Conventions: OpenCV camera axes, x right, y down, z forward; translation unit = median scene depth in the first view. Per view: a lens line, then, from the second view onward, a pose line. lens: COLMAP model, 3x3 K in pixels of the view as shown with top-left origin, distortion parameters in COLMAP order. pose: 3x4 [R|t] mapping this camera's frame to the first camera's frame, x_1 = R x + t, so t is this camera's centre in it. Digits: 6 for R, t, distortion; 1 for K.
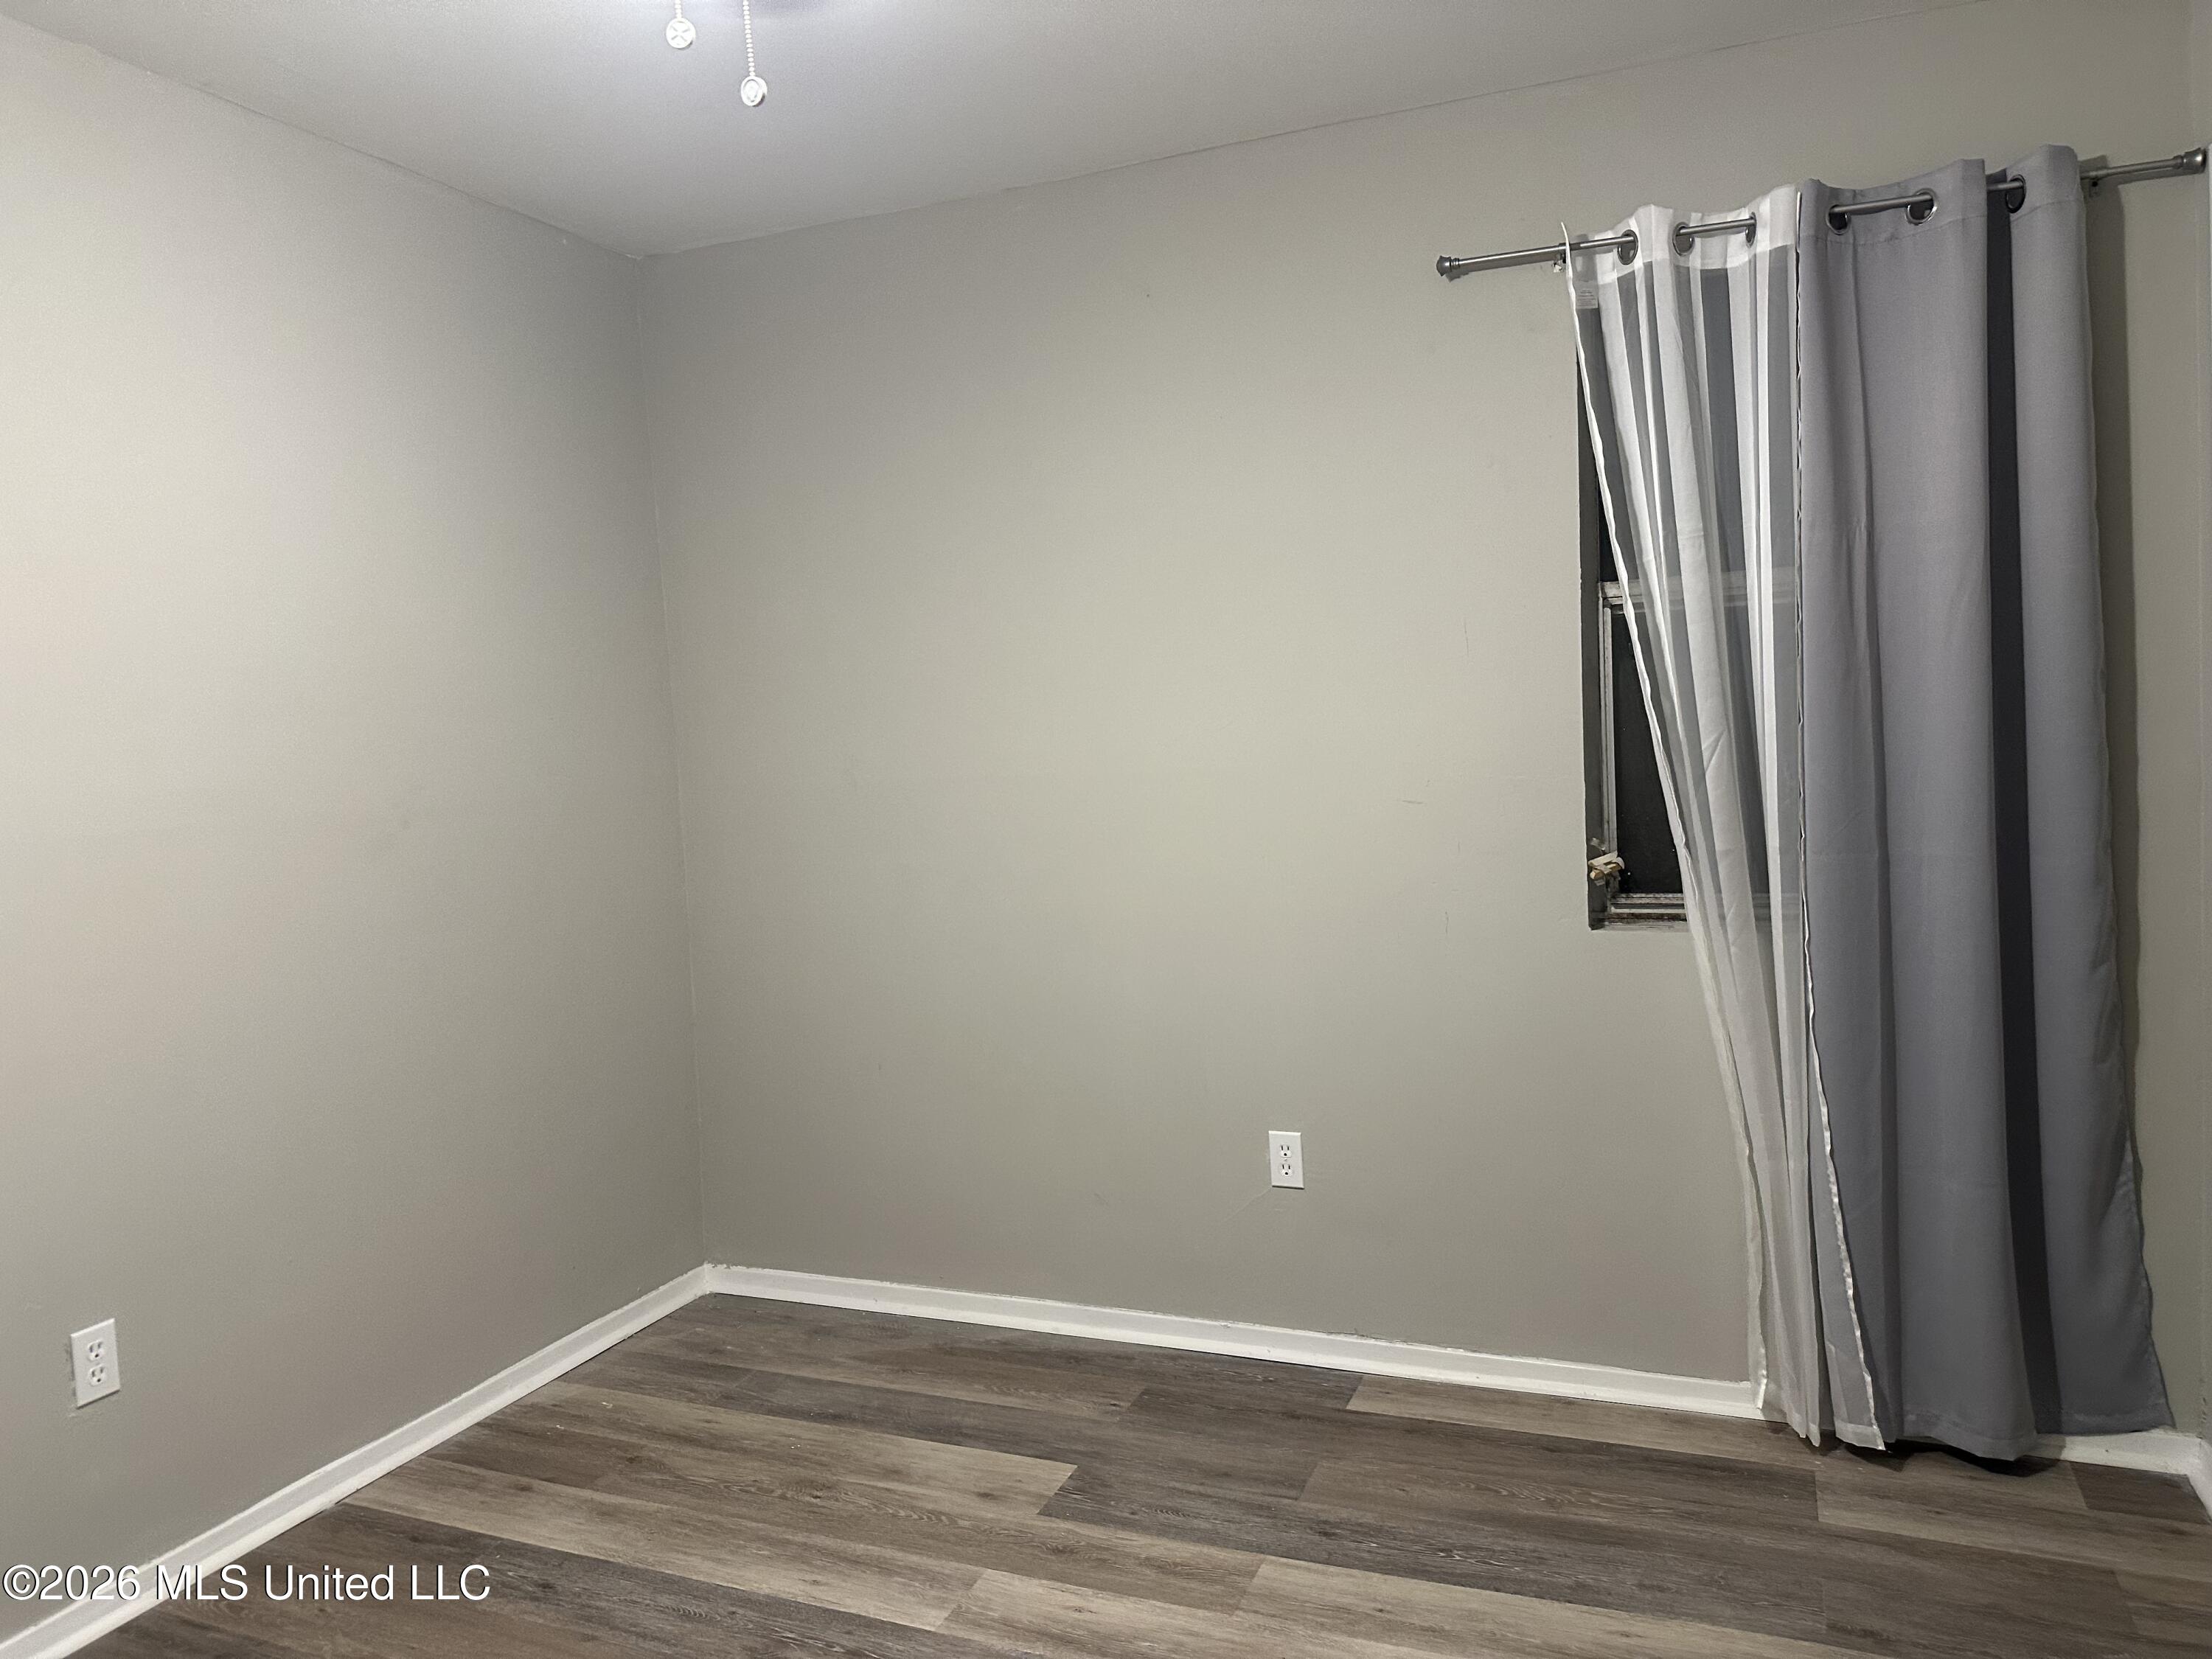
lens RADIAL K [[1611.1, 0, 1121.9], [0, 1611.1, 829.5], [0, 0, 1]] dist [0.047886, -0.066016]
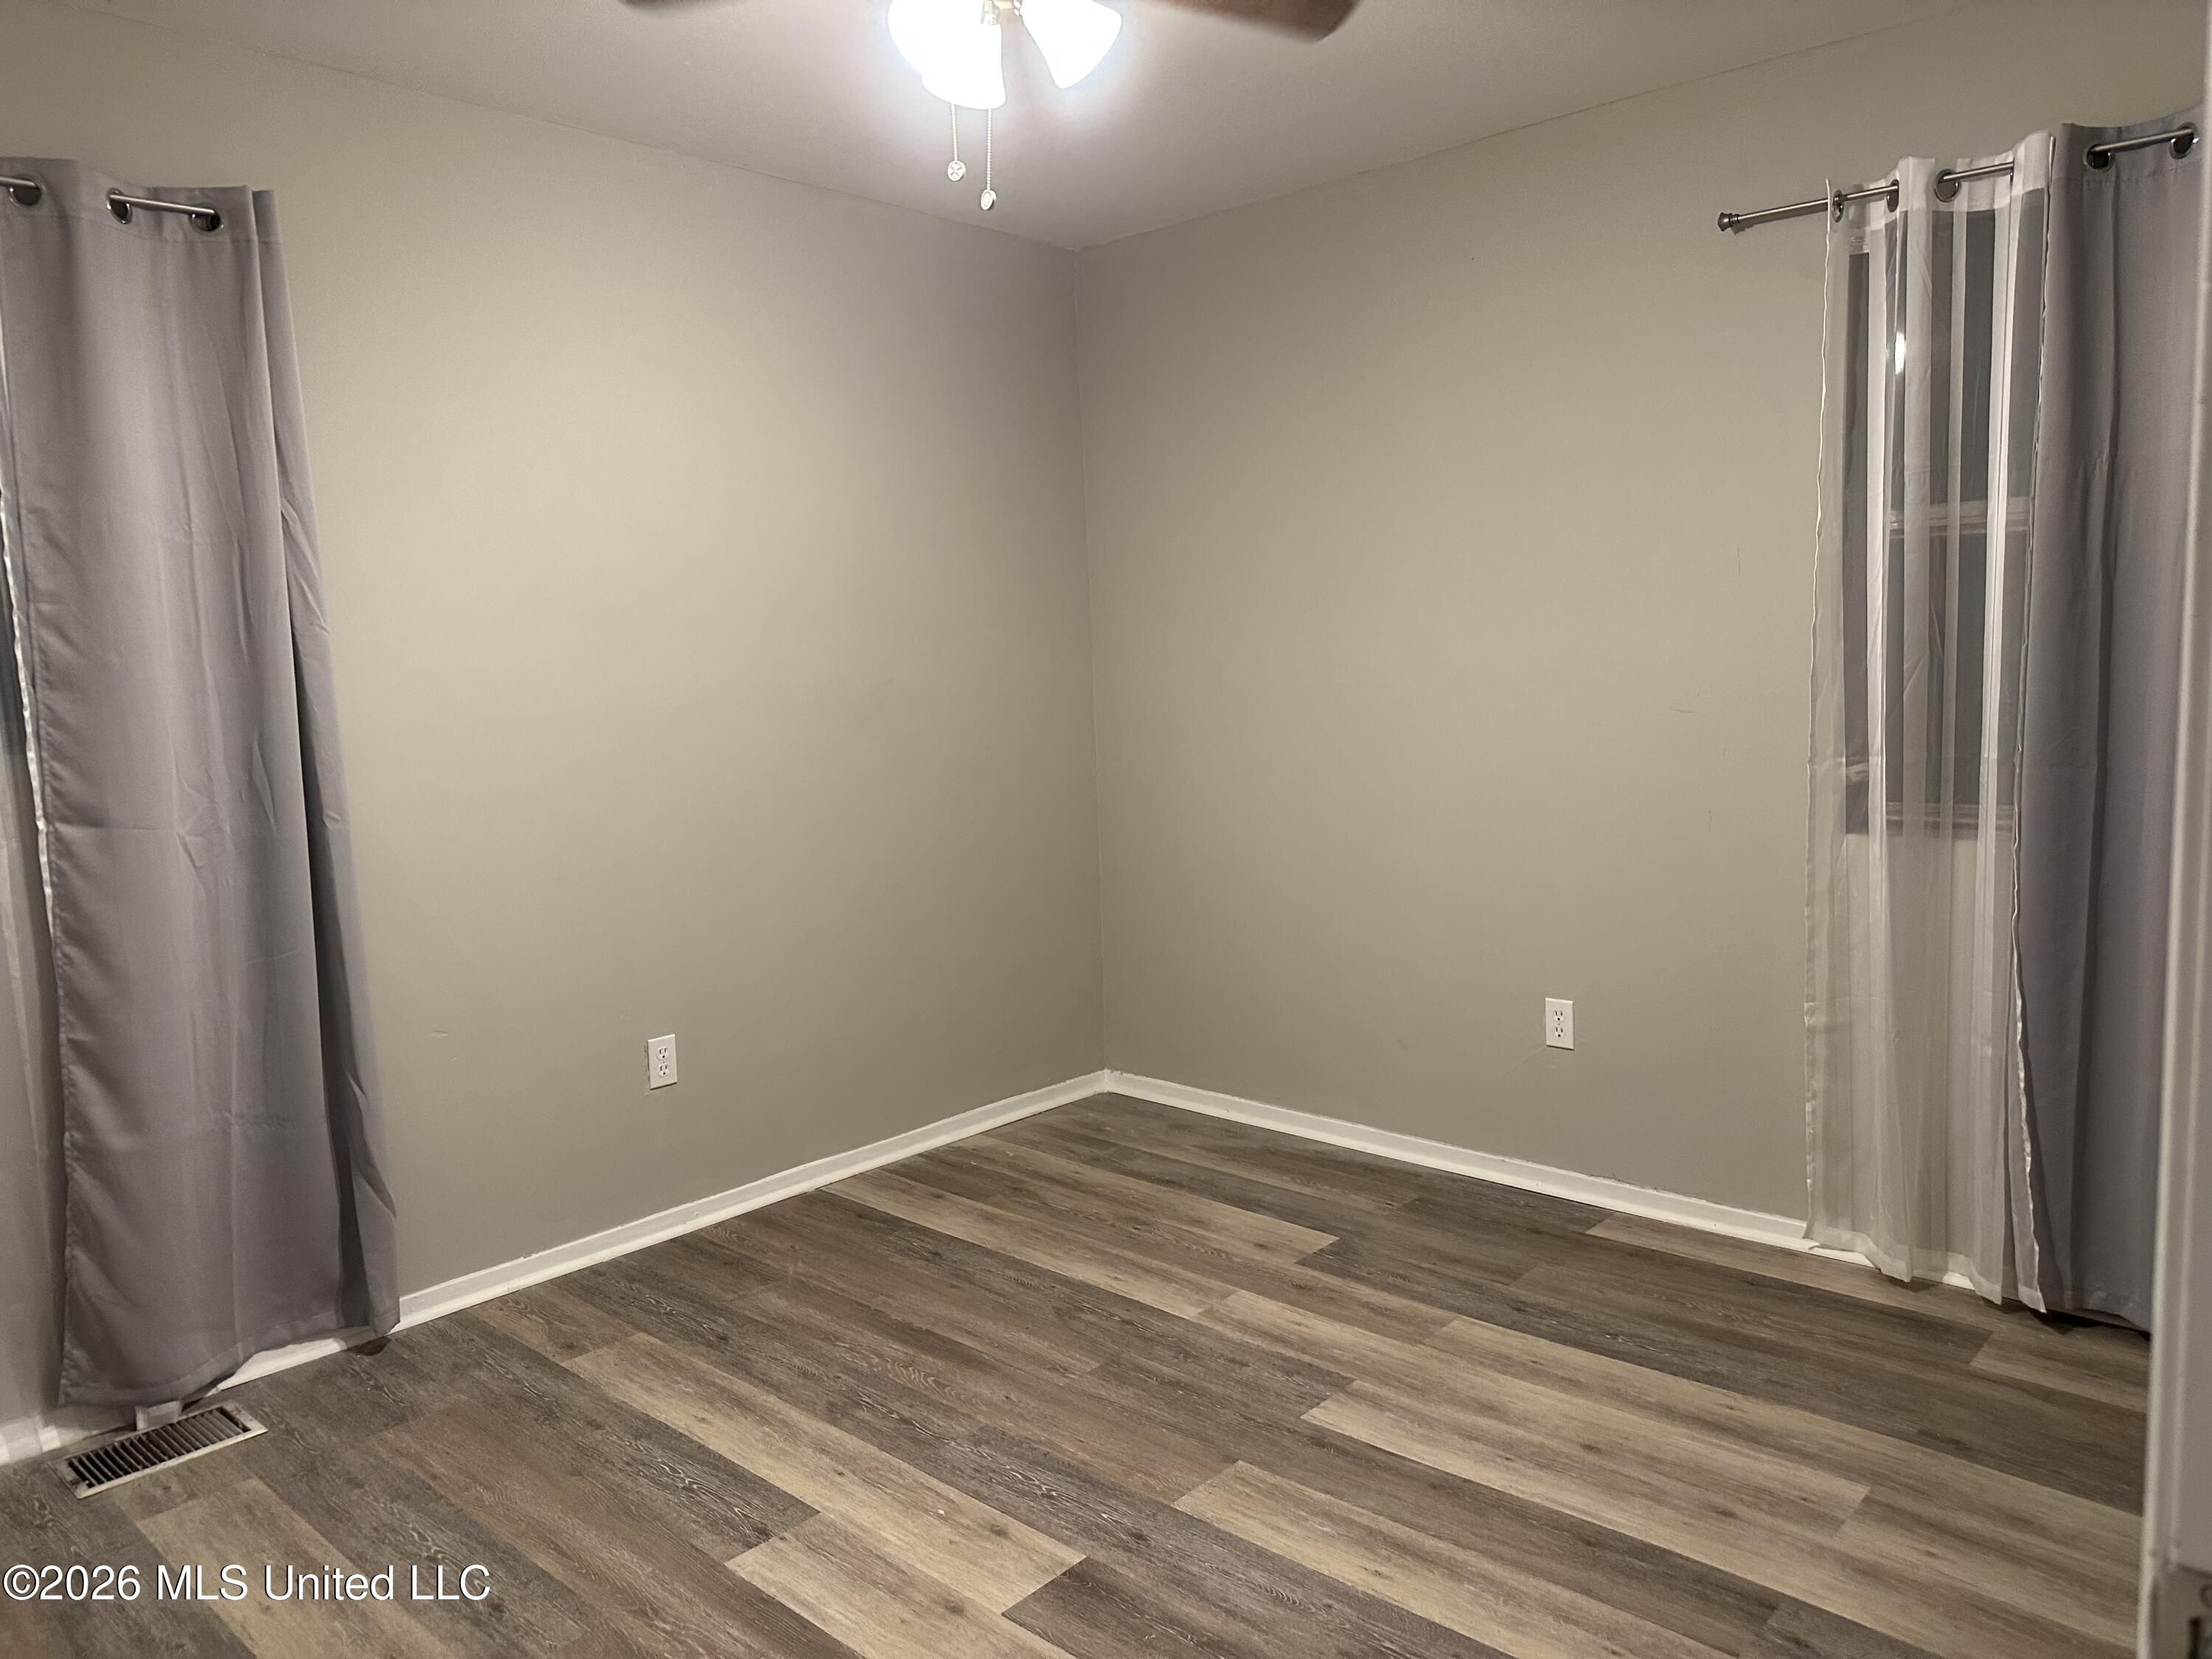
lens RADIAL K [[1611.1, 0, 1116.3], [0, 1611.1, 841.2], [0, 0, 1]] dist [0.047886, -0.066016]
pose [[0.939082, 0.055067, -0.339252, 0.224034], [-0.033809, 0.997094, 0.068262, 0.011197], [0.342025, -0.052634, 0.938215, -0.212847]]
